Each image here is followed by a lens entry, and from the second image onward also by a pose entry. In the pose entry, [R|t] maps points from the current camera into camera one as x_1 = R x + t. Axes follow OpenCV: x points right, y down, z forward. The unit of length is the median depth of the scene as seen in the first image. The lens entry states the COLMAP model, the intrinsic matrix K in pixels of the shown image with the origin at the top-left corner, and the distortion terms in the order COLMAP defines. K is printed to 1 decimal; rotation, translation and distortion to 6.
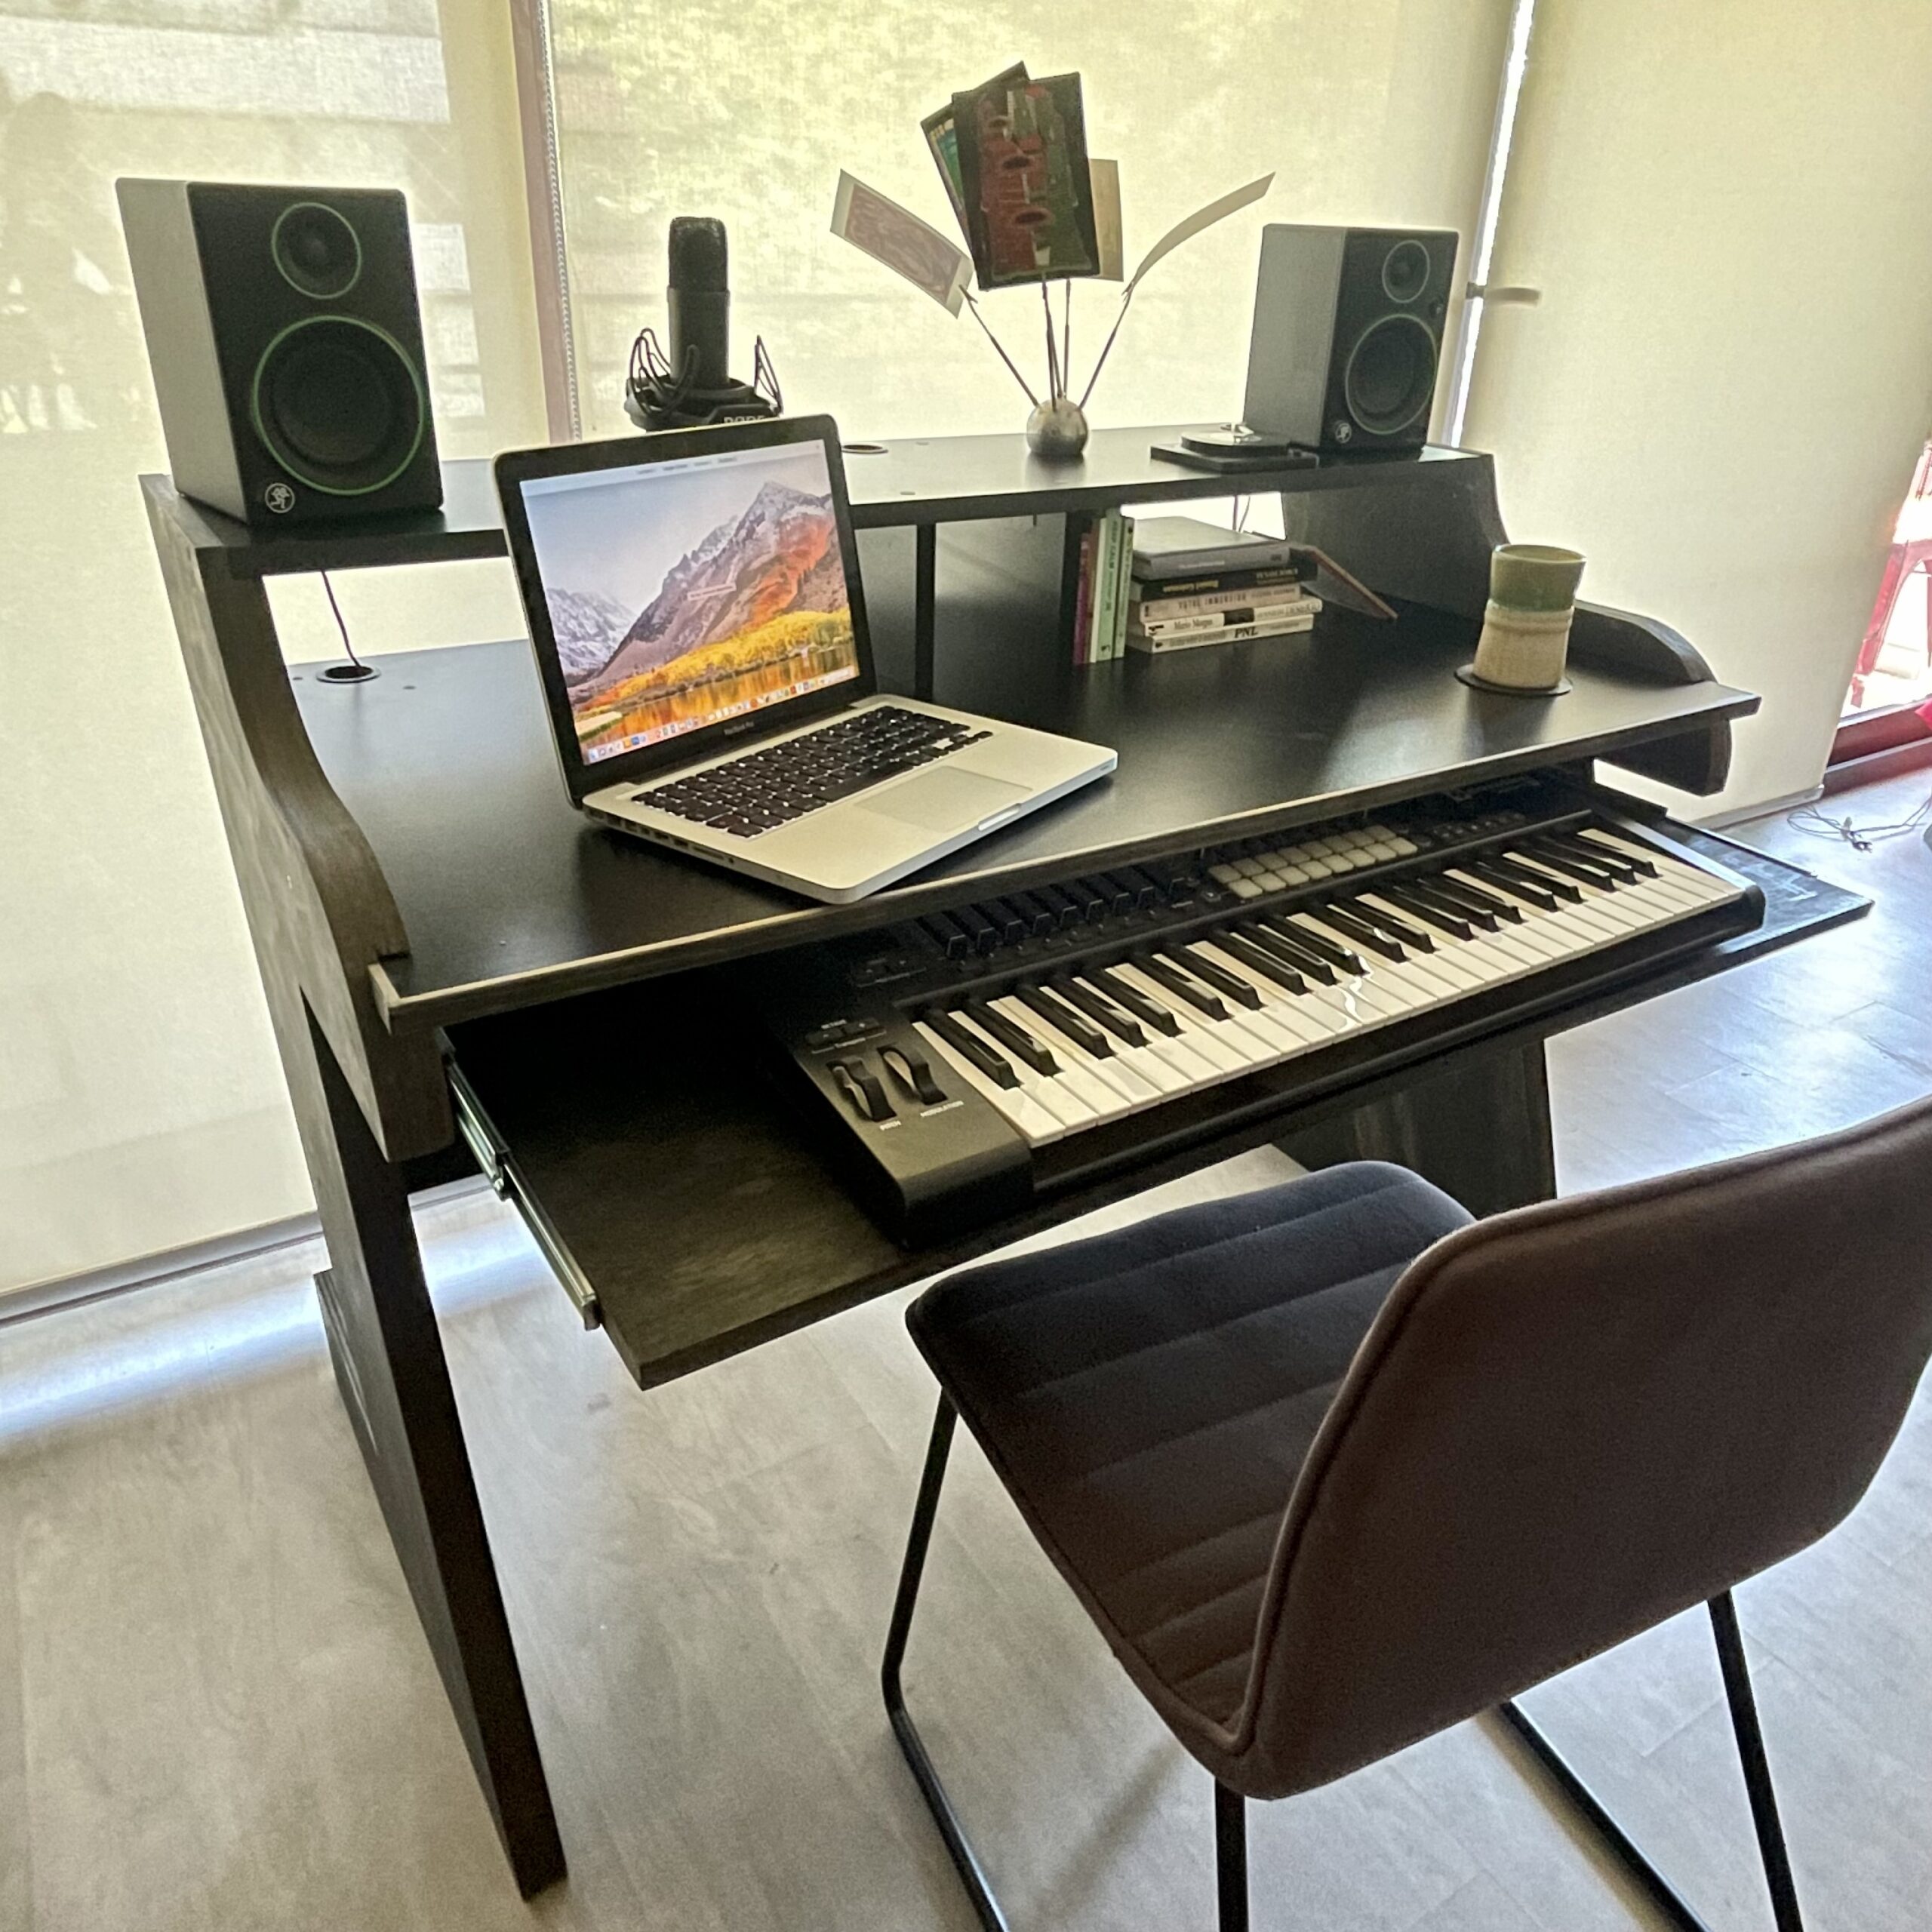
lens RADIAL K [[1479.2, 0, 982.5], [0, 1479.2, 968.1], [0, 0, 1]] dist [-0.010914, 0.002691]
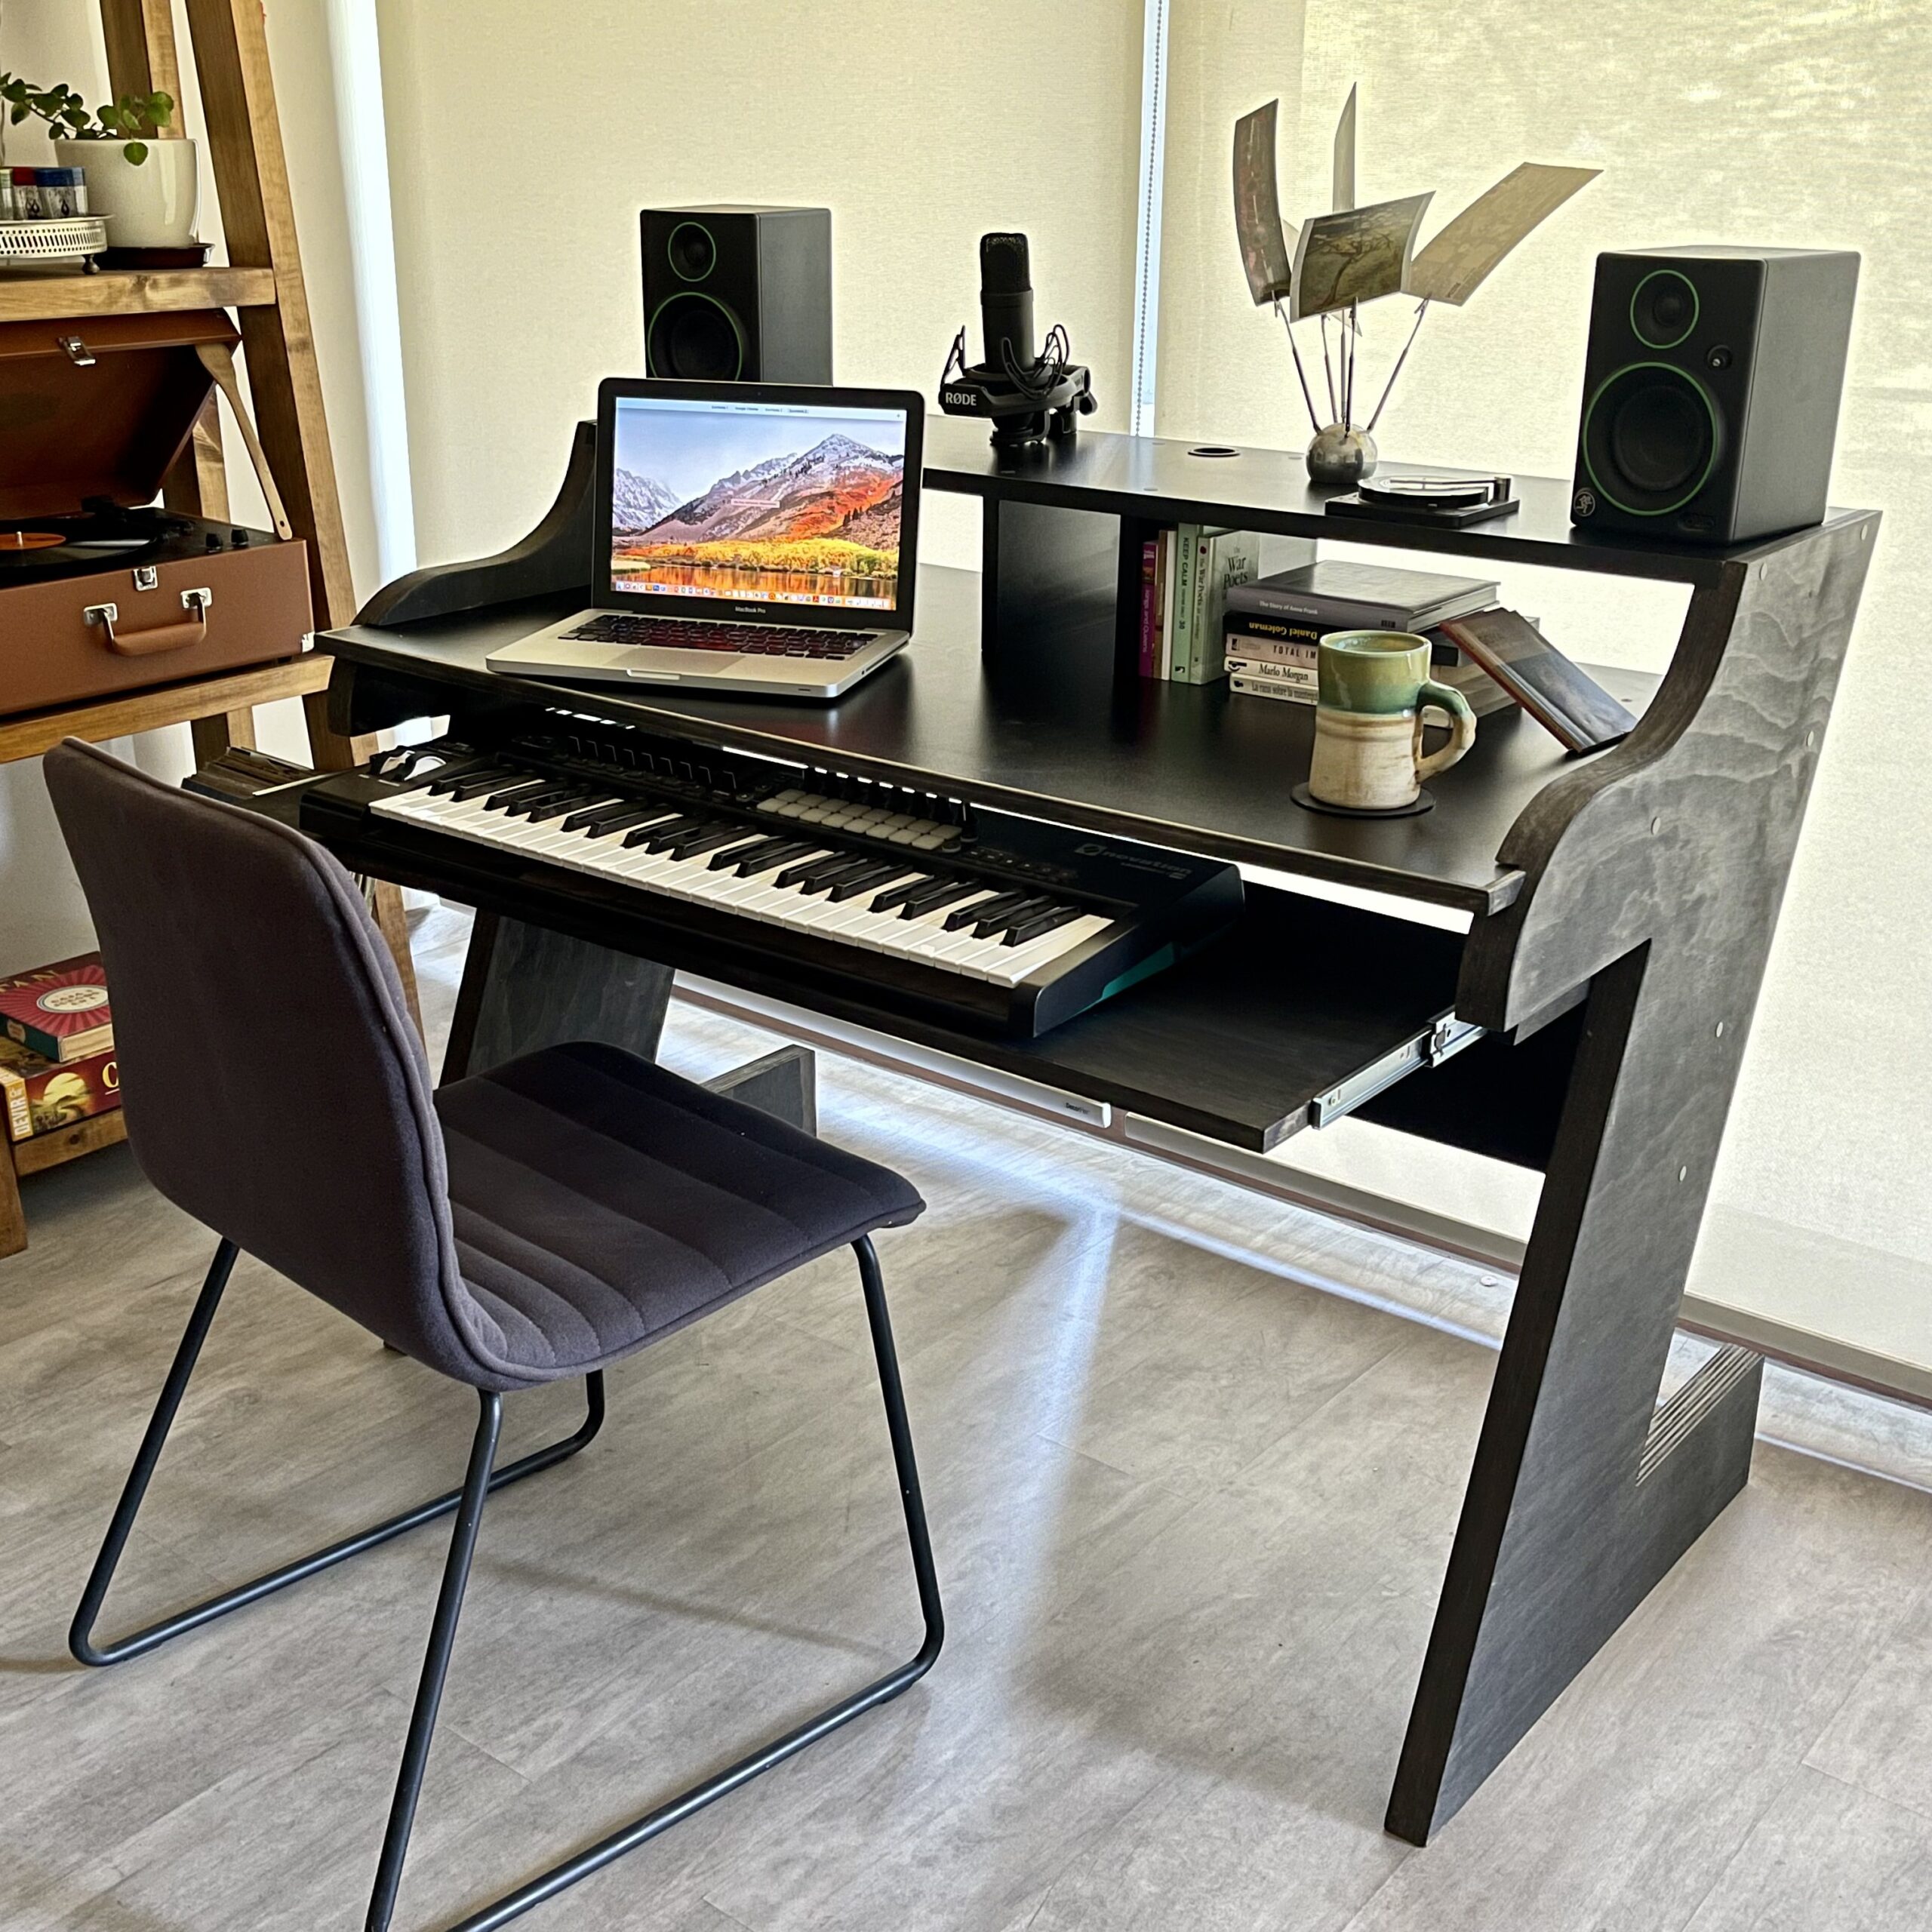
lens RADIAL K [[2329.8, 0, 959.7], [0, 2329.8, 962.2], [0, 0, 1]] dist [0.023017, 0.000000]
pose [[0.323764, 0.295619, -0.898769, 1.768290], [-0.426950, 0.893365, 0.140041, -0.244756], [0.844328, 0.338390, 0.415455, 0.406361]]
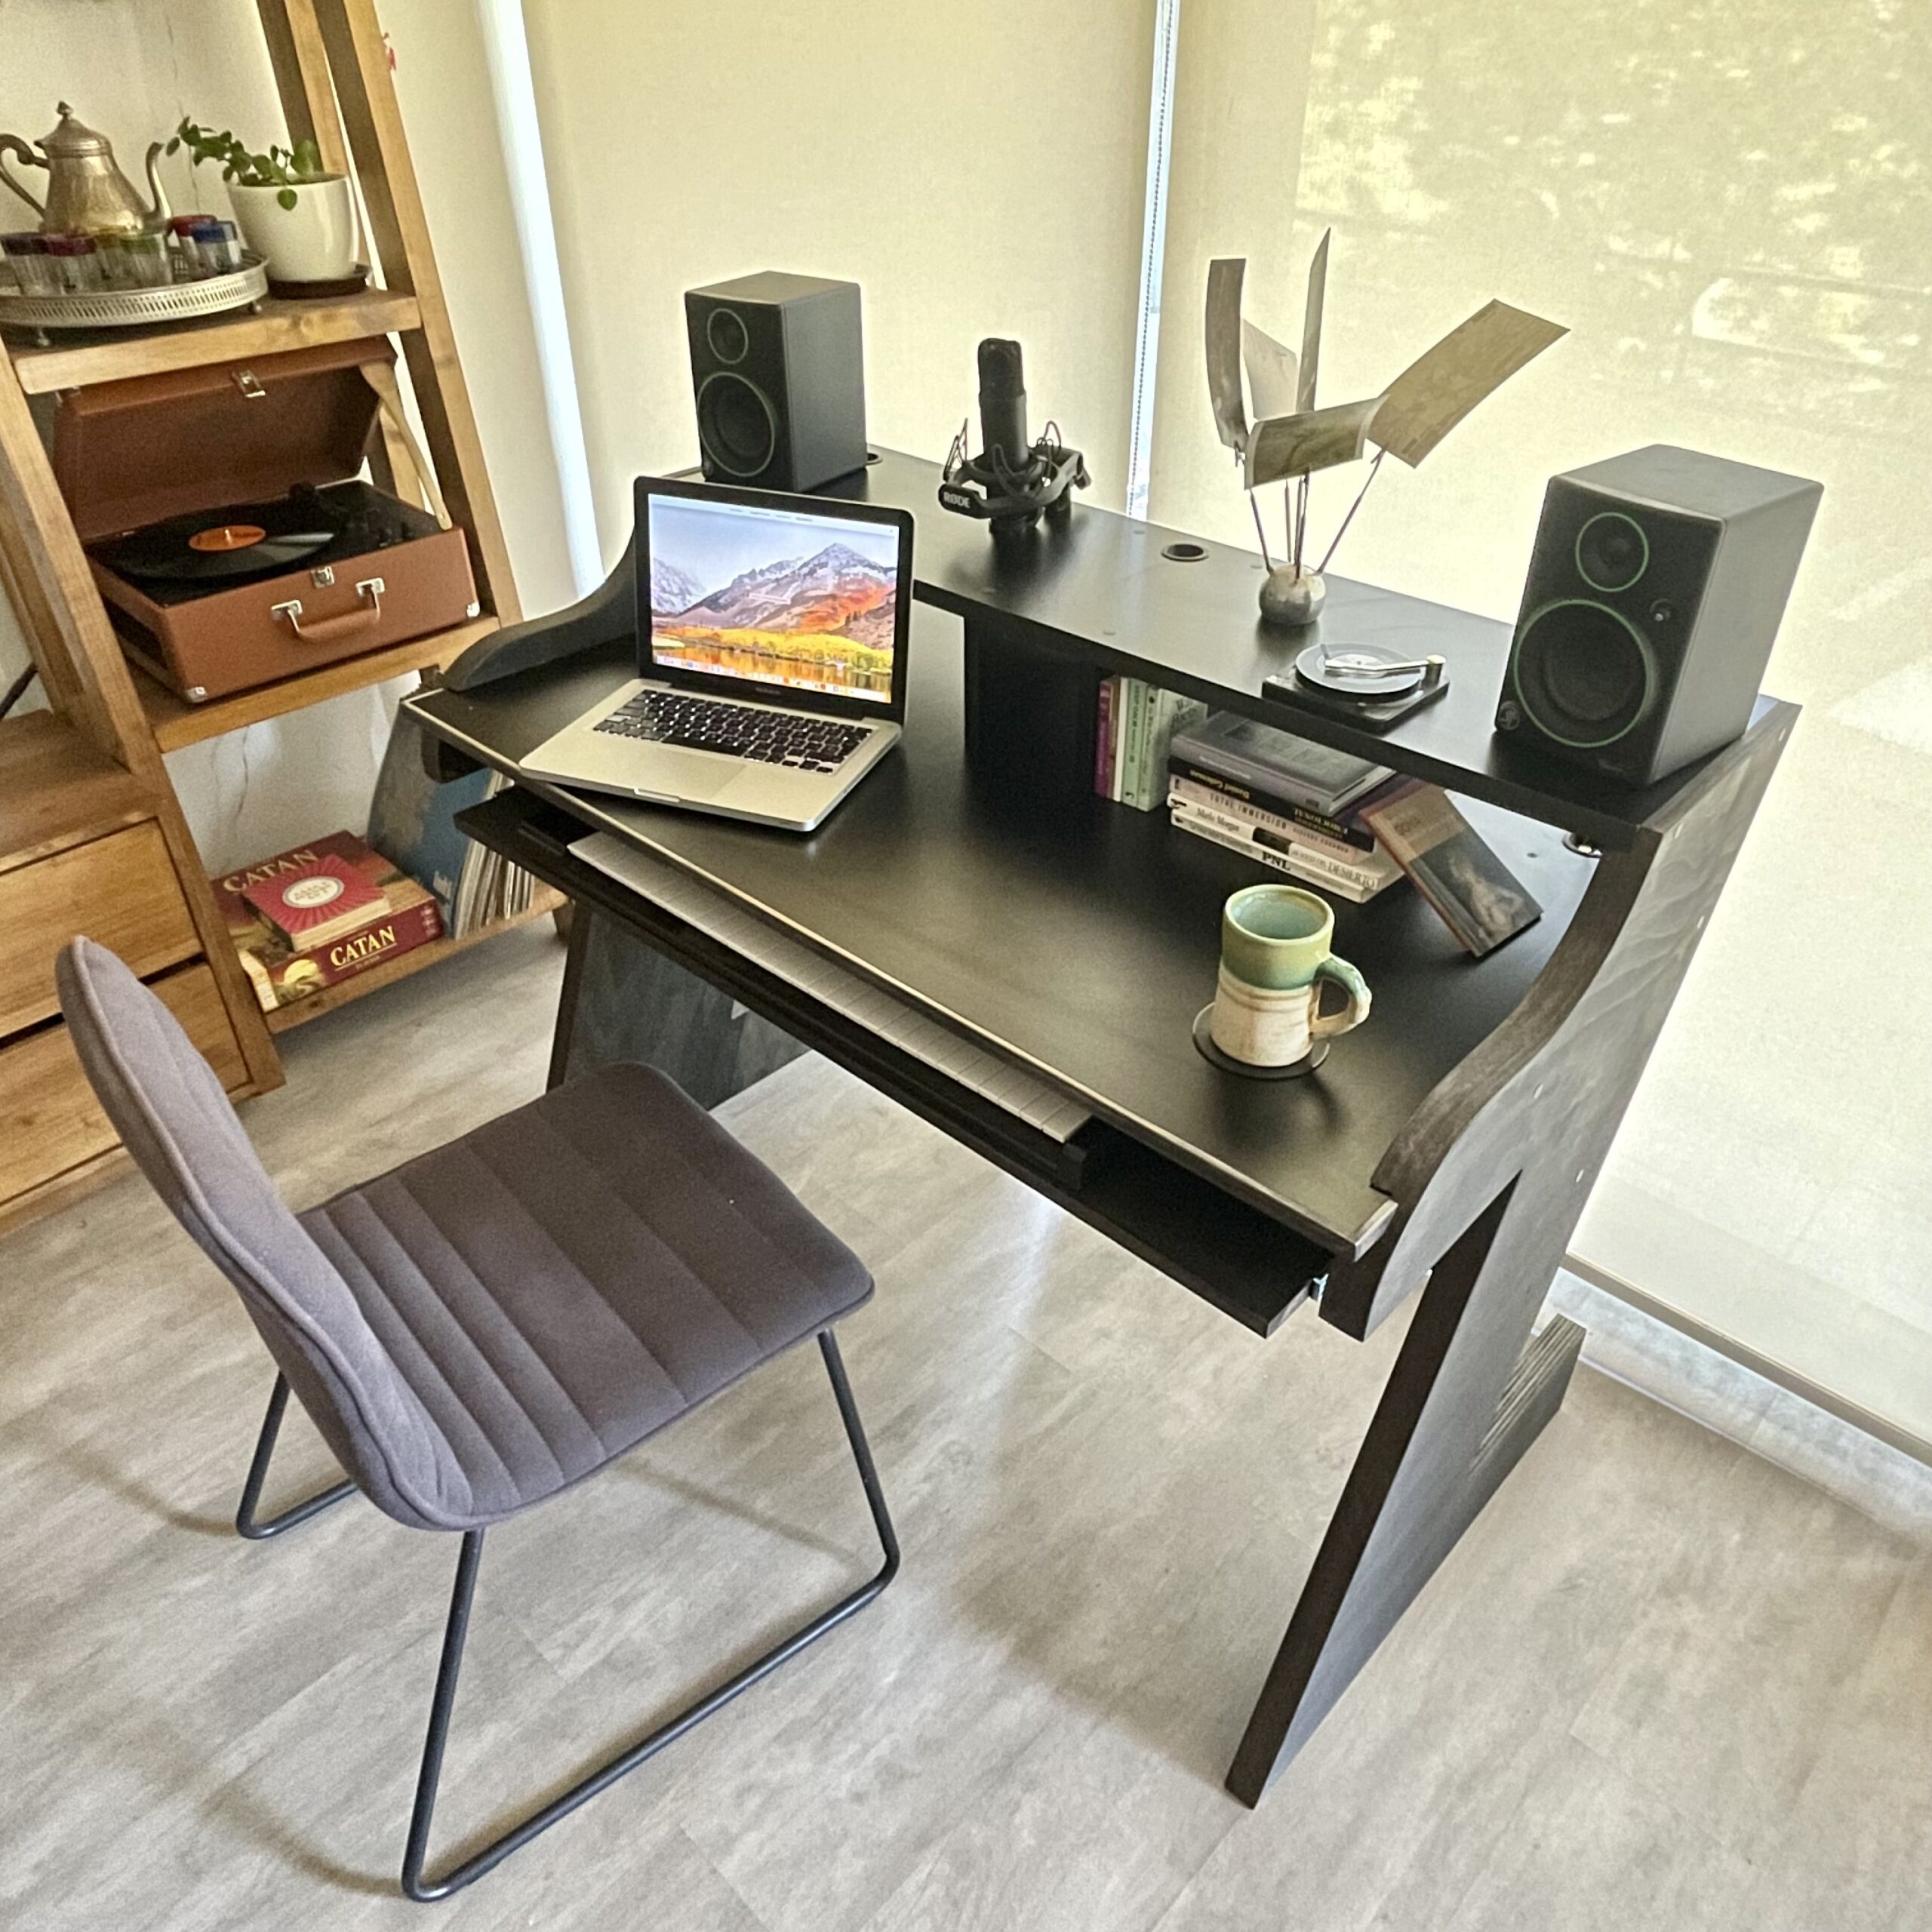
lens RADIAL K [[1479.2, 0, 989.2], [0, 1479.2, 964.3], [0, 0, 1]] dist [-0.010914, 0.002691]
pose [[0.249946, 0.525096, -0.813511, 1.205966], [-0.438782, 0.810383, 0.388264, -0.597361], [0.863132, 0.259909, 0.432955, 0.609797]]
